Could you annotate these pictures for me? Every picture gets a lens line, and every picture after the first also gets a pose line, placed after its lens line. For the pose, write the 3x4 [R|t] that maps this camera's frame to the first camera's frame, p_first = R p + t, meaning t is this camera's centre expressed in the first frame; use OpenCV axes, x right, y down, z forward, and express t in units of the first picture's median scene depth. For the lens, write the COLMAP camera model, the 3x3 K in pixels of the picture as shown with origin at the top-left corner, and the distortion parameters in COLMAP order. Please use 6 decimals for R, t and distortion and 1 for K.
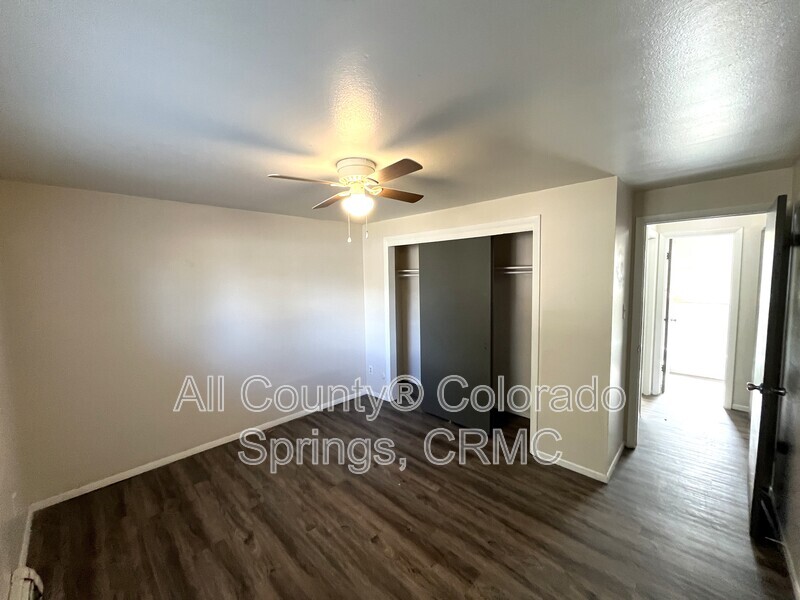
lens RADIAL K [[322.4, 0, 401.8], [0, 322.4, 299.9], [0, 0, 1]] dist [-0.001080, -0.000044]
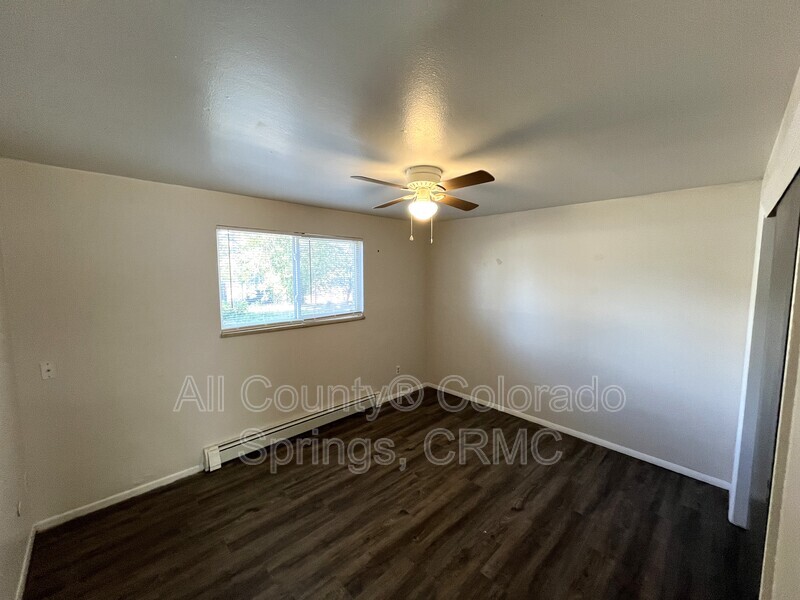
lens RADIAL K [[322.4, 0, 401.8], [0, 322.4, 299.9], [0, 0, 1]] dist [-0.001080, -0.000044]
pose [[-0.026825, 0.107470, -0.993846, 0.846896], [-0.085716, 0.990295, 0.109400, -0.091803], [0.995958, 0.088123, -0.017353, 0.852293]]
